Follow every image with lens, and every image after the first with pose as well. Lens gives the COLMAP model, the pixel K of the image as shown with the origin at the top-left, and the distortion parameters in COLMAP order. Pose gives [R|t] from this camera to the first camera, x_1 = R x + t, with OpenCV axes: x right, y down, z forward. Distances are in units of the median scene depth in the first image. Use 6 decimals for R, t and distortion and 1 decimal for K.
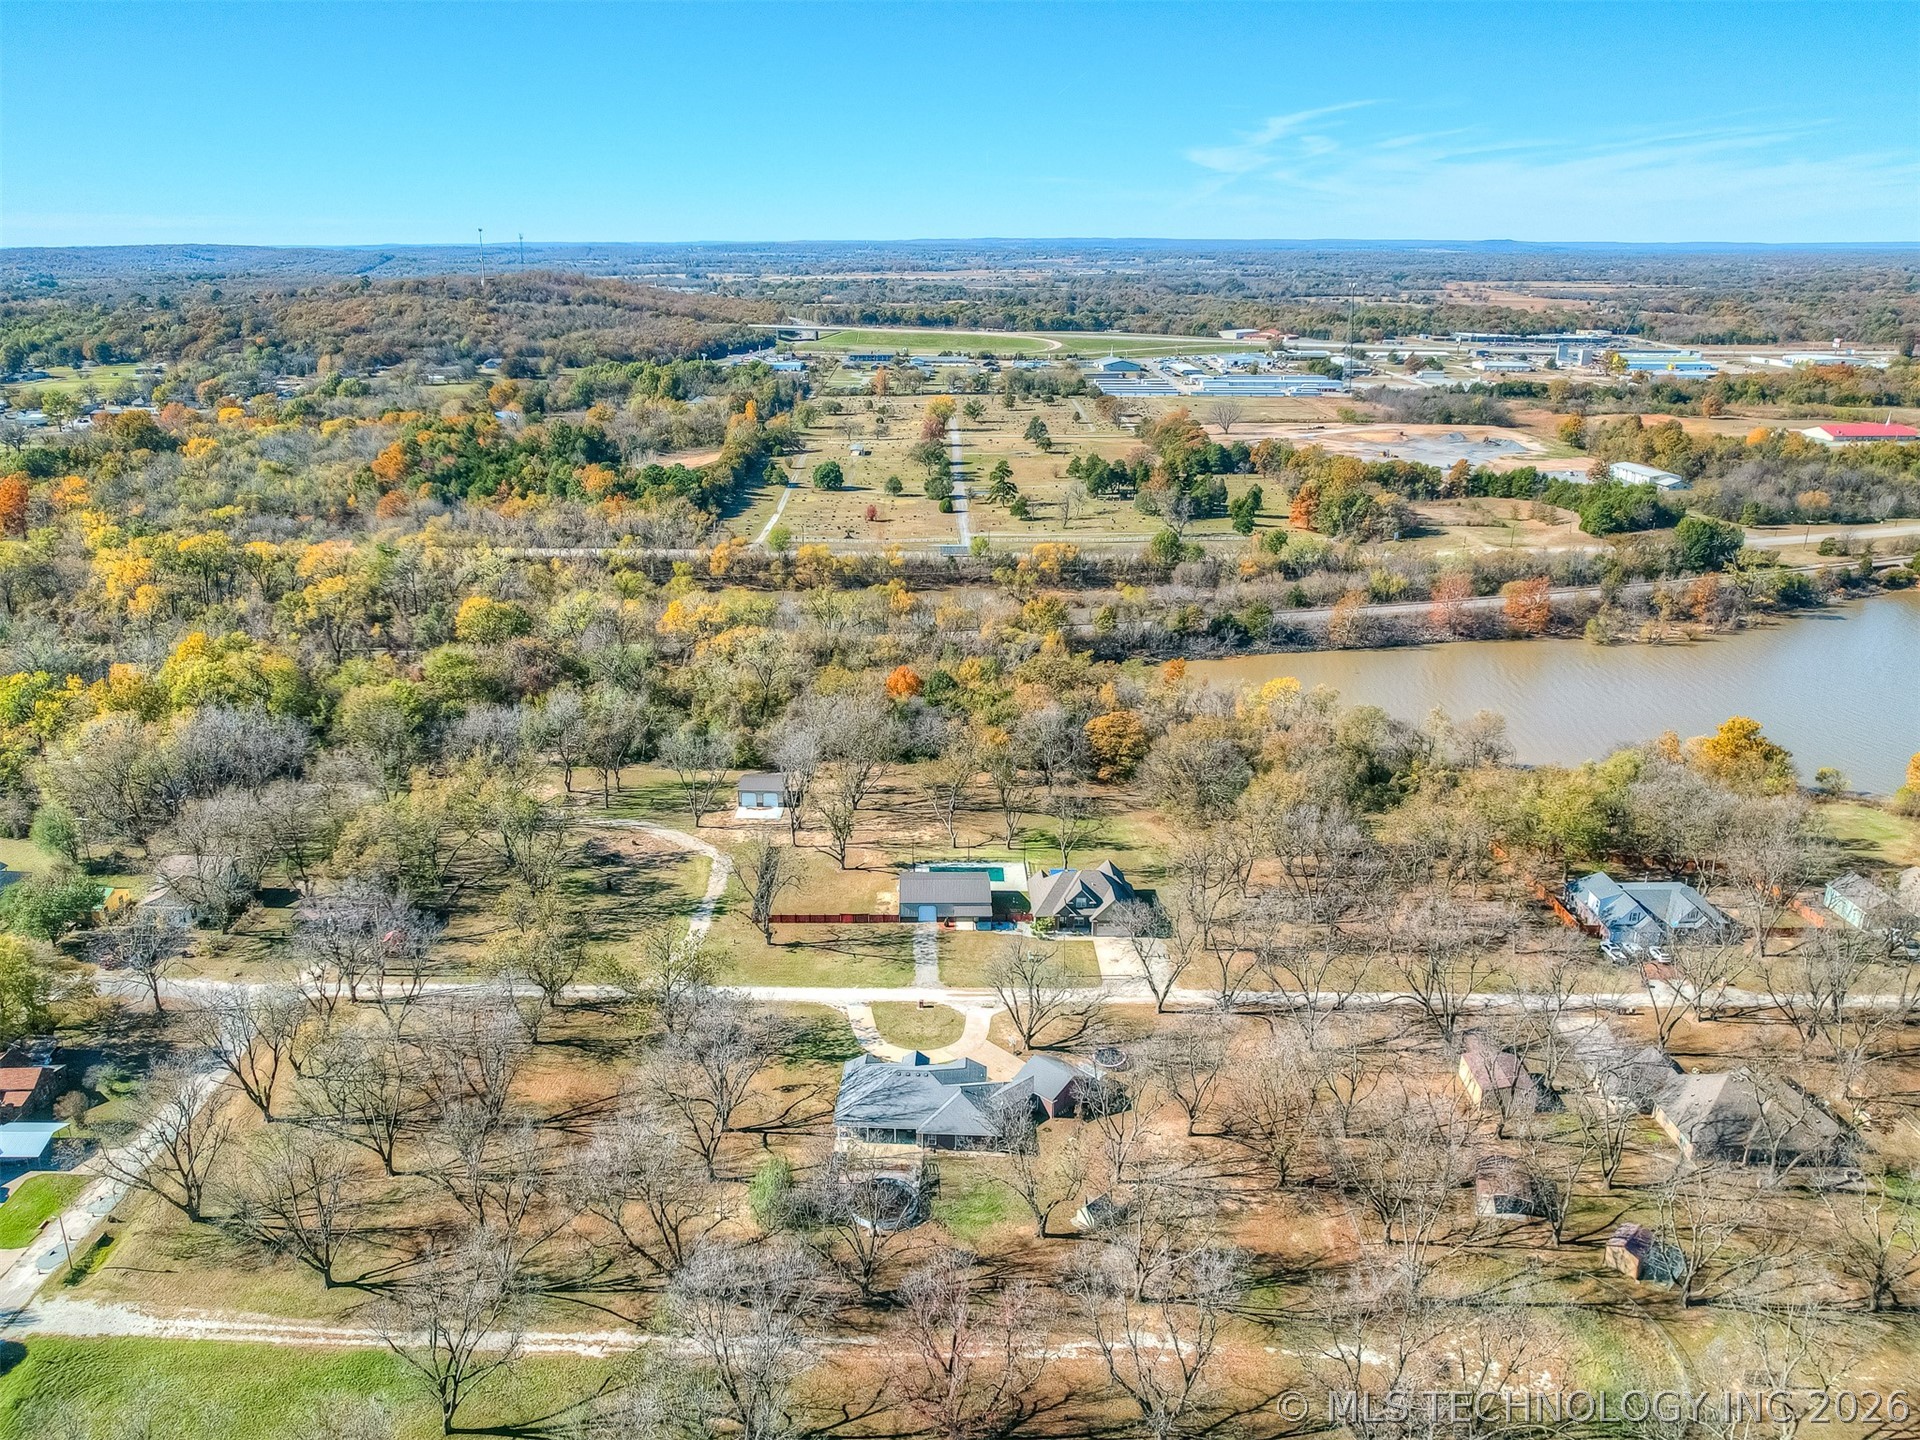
lens RADIAL K [[1490.5, 0, 922.5], [0, 1490.5, 715.4], [0, 0, 1]] dist [-0.059269, 0.068230]
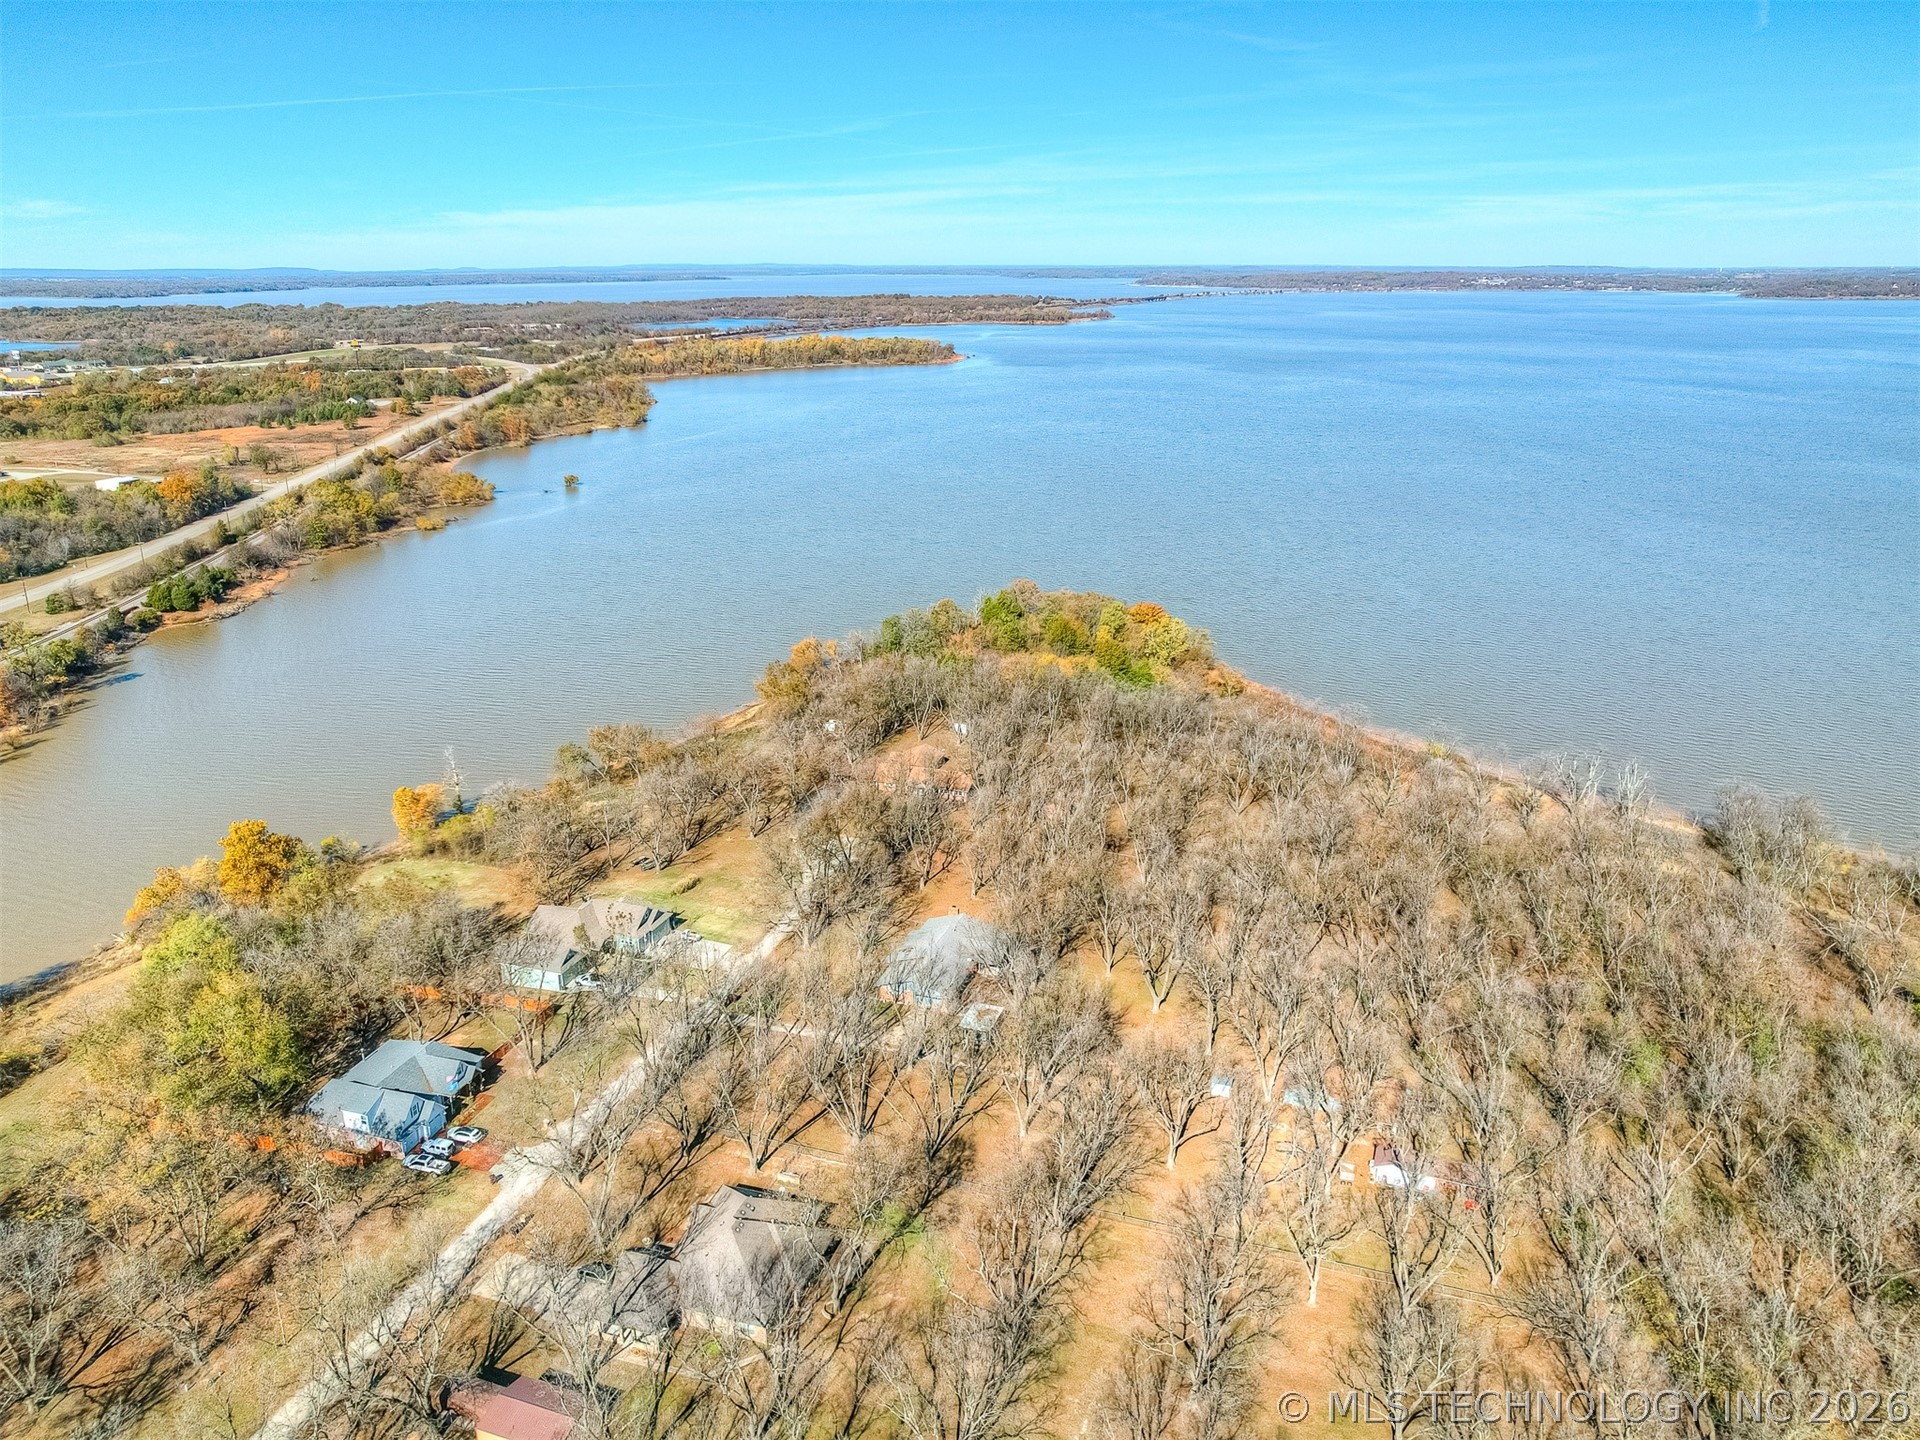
lens RADIAL K [[1420.7, 0, 960.0], [0, 1420.7, 720.0], [0, 0, 1]] dist [-0.075865, 0.089389]
pose [[0.301485, -0.298379, 0.905581, -0.057496], [0.298446, 0.931578, 0.207586, -0.129018], [-0.905559, 0.207683, 0.369907, 0.390070]]
